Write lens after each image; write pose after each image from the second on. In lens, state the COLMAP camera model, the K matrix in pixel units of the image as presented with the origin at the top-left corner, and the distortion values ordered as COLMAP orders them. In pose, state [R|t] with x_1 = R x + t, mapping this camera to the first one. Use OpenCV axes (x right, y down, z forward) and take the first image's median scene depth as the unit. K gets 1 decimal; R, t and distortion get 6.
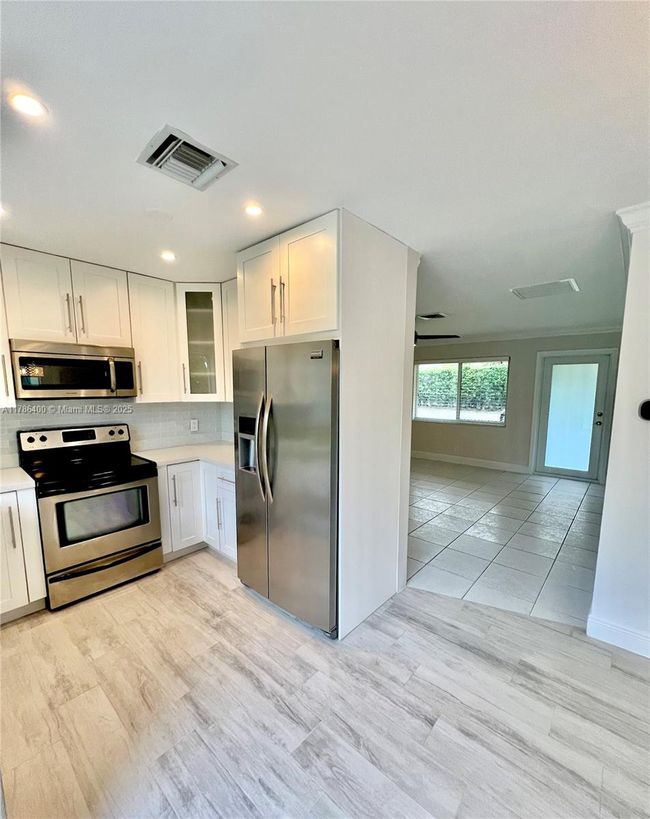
lens RADIAL K [[346.2, 0, 325.4], [0, 346.2, 430.0], [0, 0, 1]] dist [0.000140, 0.000112]
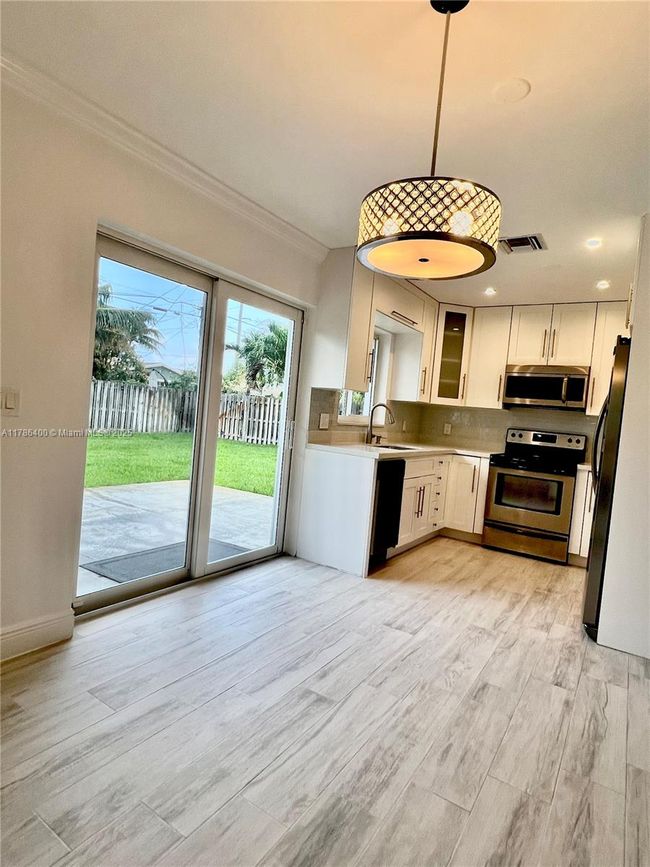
lens RADIAL K [[477.2, 0, 326.8], [0, 477.2, 430.3], [0, 0, 1]] dist [0.001101, 0.002282]
pose [[0.135242, 0.046121, -0.989739, 1.086555], [-0.211261, 0.977287, 0.016673, 0.153360], [0.968028, 0.206838, 0.141914, -0.018996]]
